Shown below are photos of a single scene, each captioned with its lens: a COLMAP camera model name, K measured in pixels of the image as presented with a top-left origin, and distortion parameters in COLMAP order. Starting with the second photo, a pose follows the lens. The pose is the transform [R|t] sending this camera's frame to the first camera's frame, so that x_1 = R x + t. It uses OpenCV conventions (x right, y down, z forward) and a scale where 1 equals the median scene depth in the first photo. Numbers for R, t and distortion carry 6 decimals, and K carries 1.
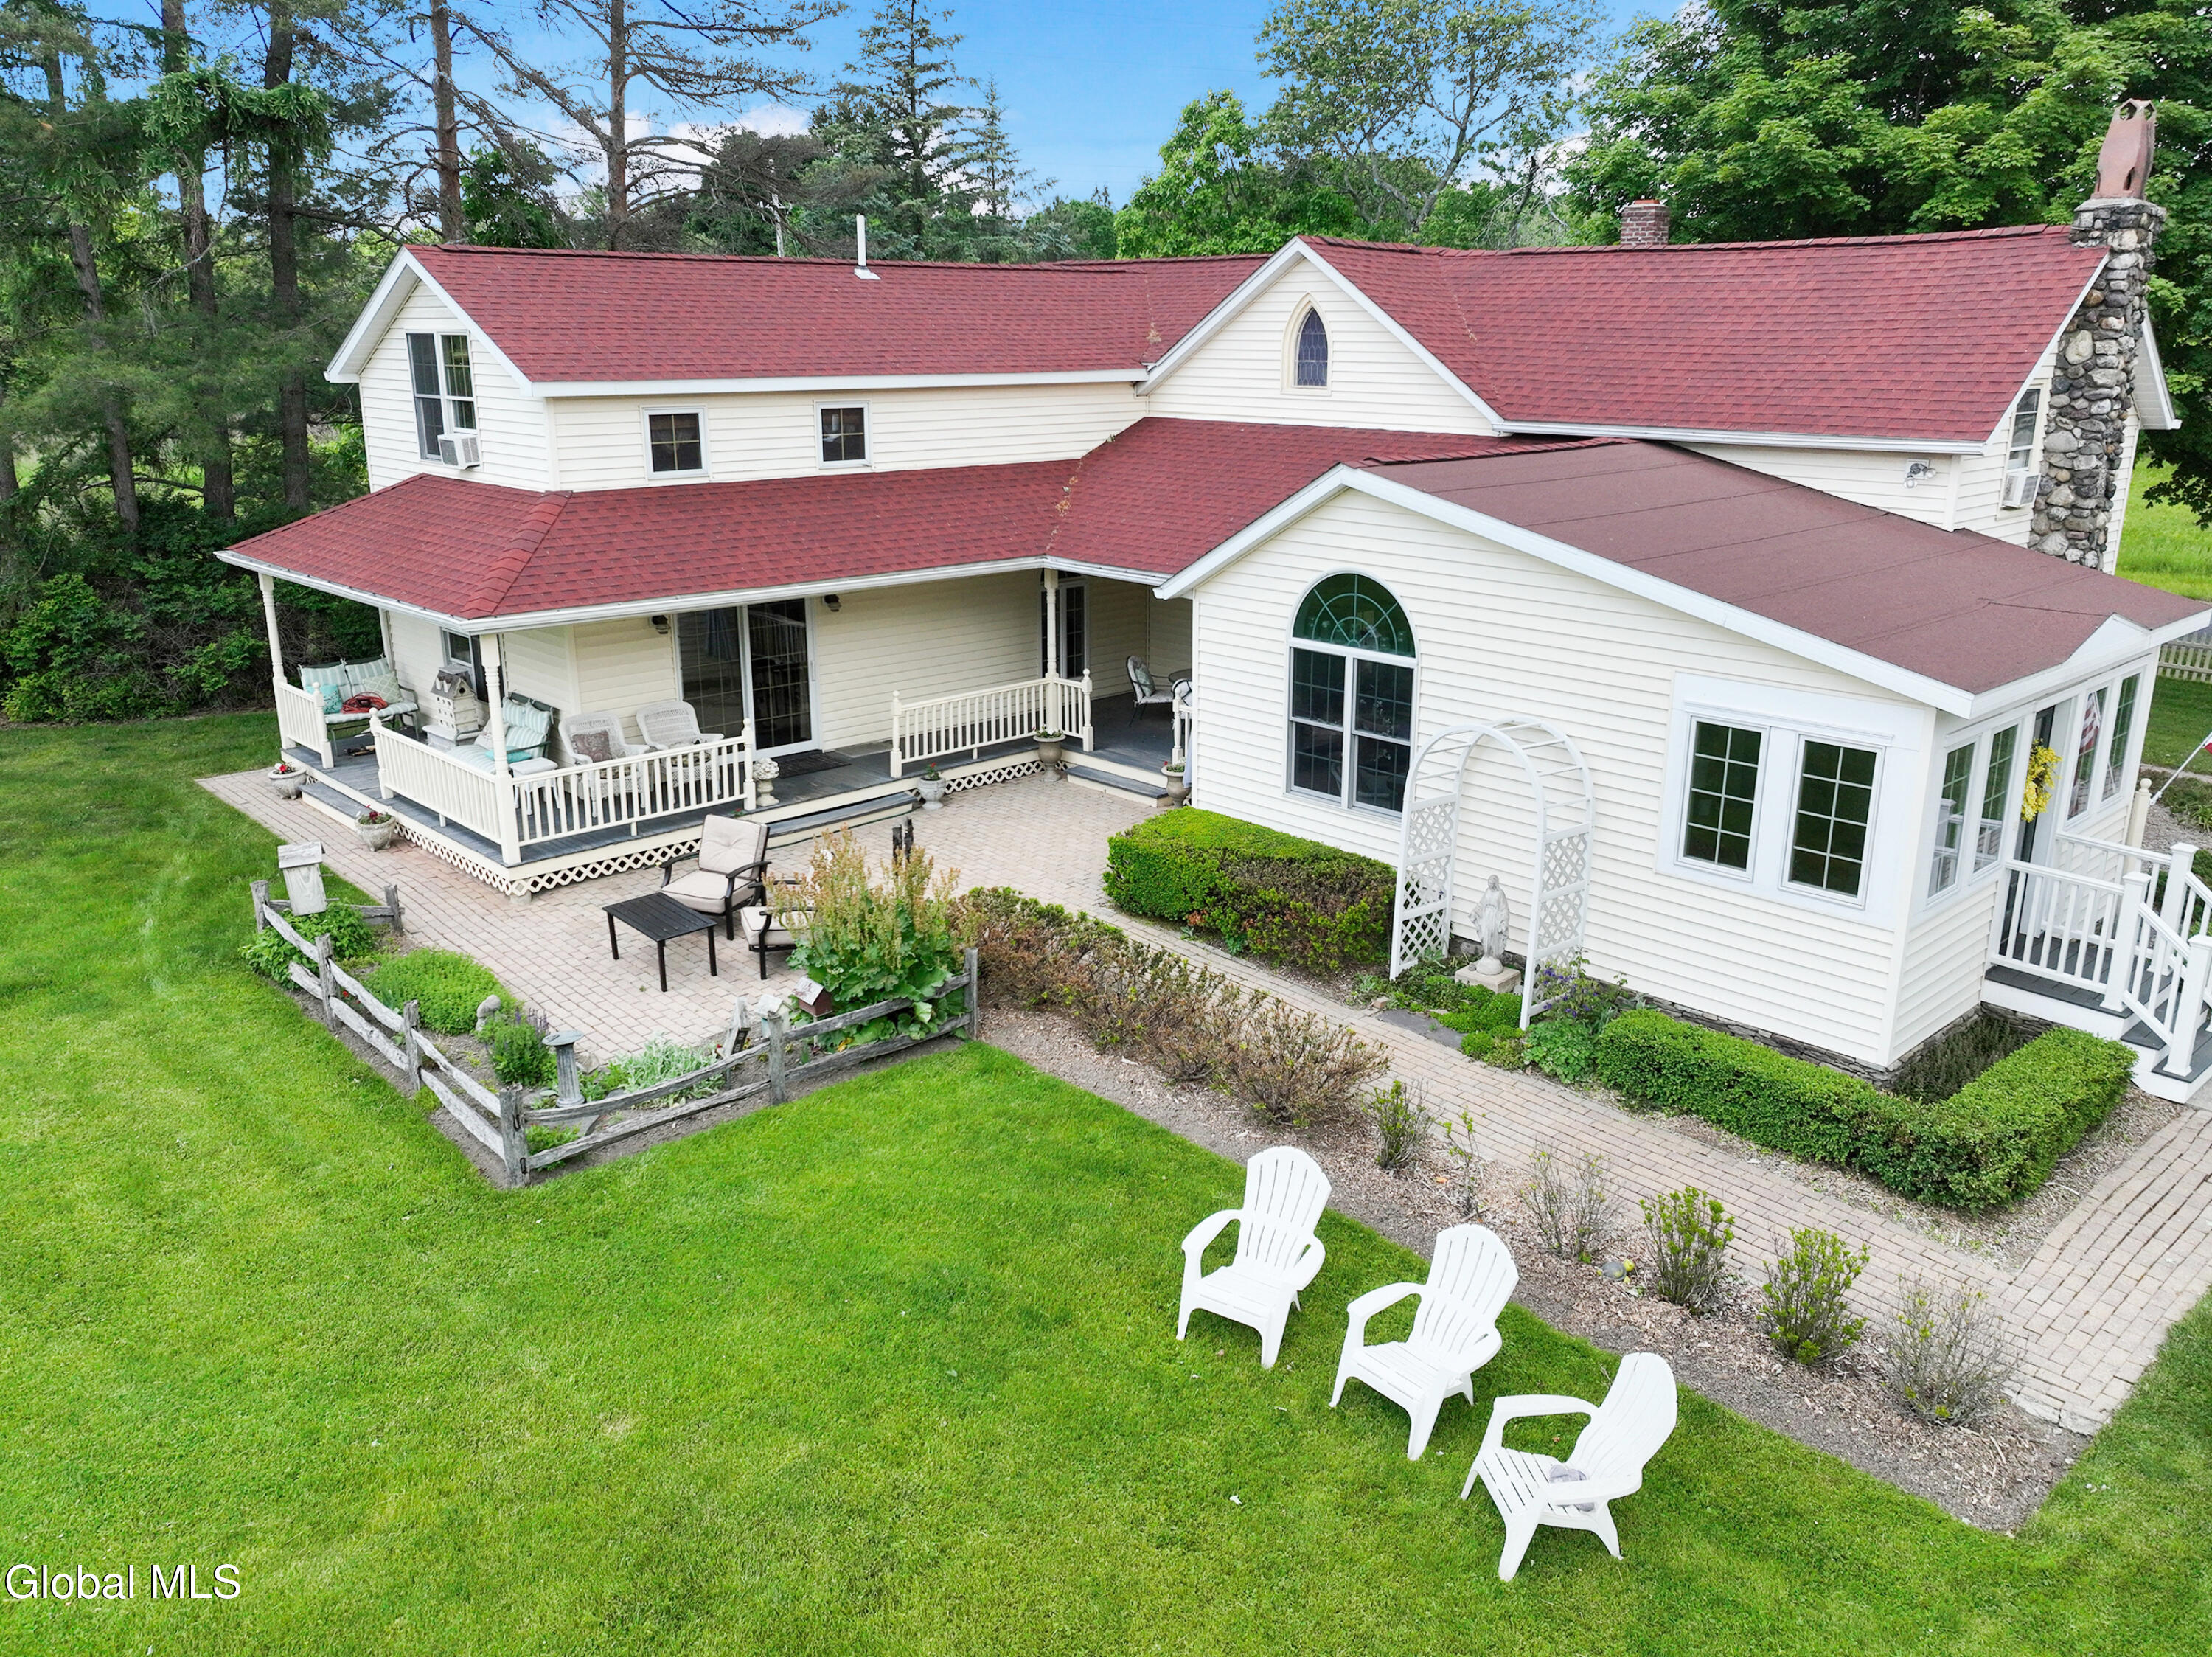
lens RADIAL K [[1687.7, 0, 1106.0], [0, 1687.7, 828.5], [0, 0, 1]] dist [0.043199, 0.000546]
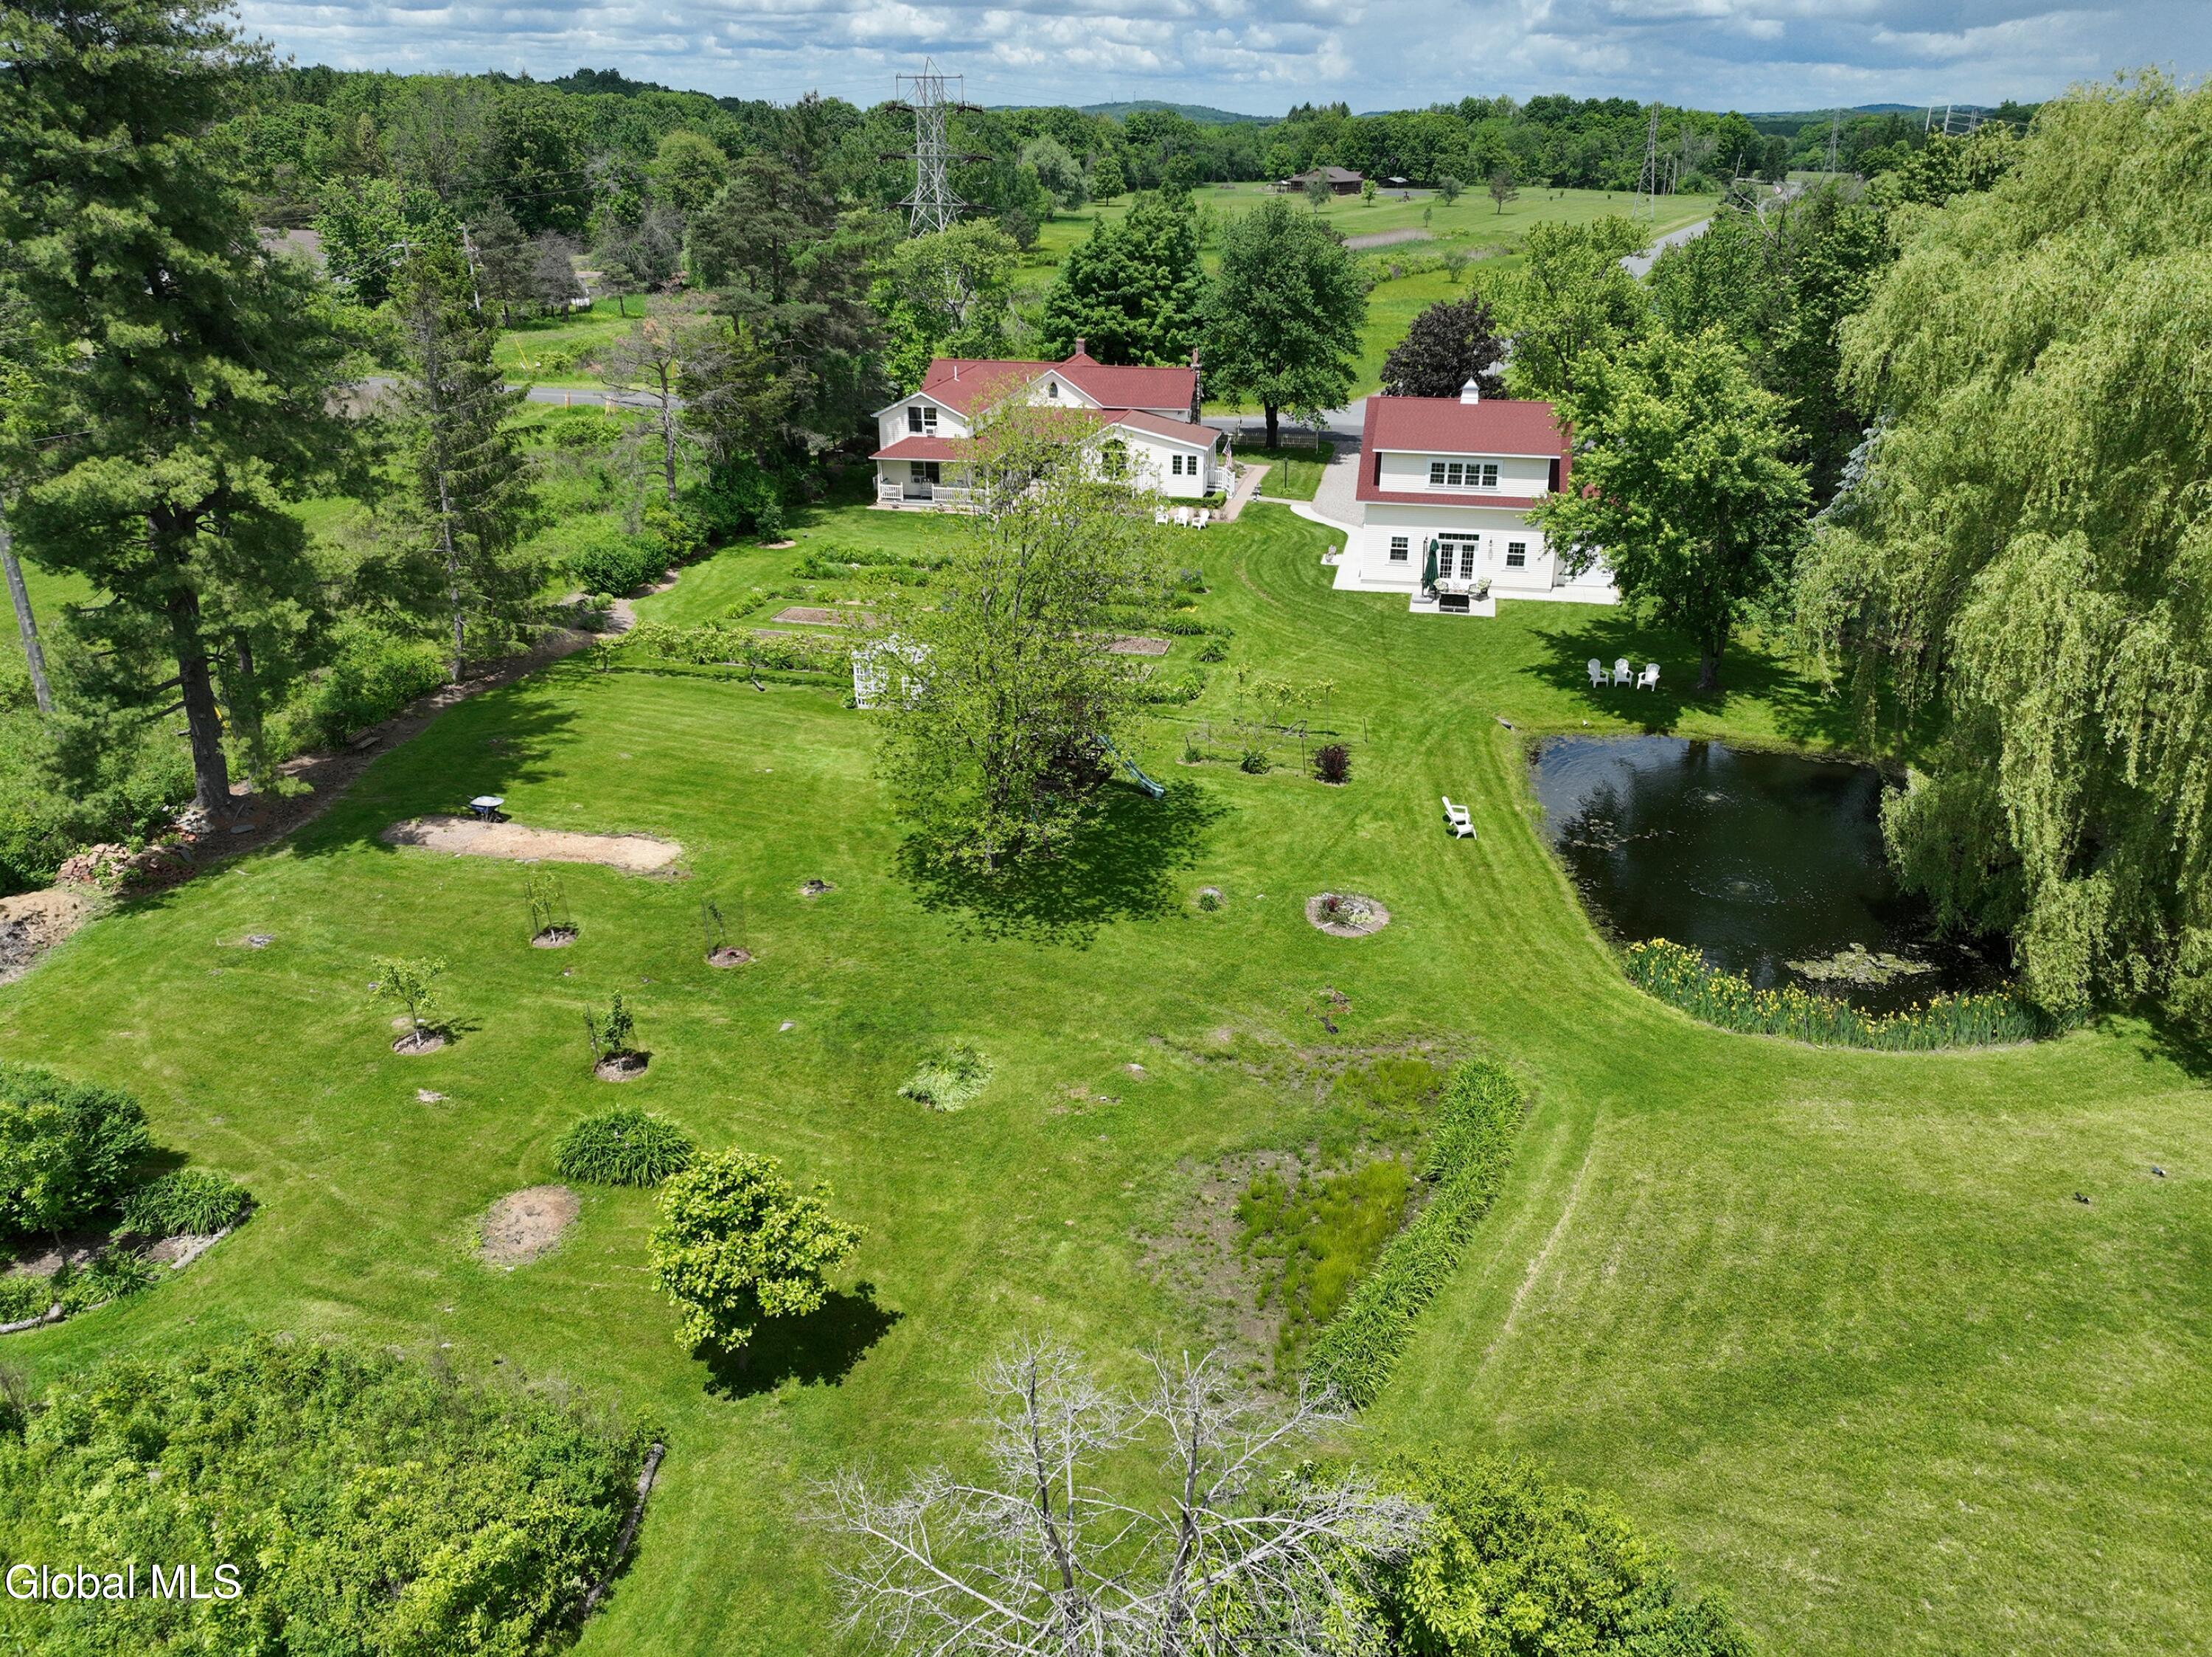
lens RADIAL K [[1687.7, 0, 1106.0], [0, 1687.7, 828.5], [0, 0, 1]] dist [0.043199, 0.000546]
pose [[0.824948, -0.223189, 0.519276, -3.291058], [0.164713, 0.973787, 0.156870, 0.256432], [-0.540676, -0.043878, 0.840086, -4.109800]]
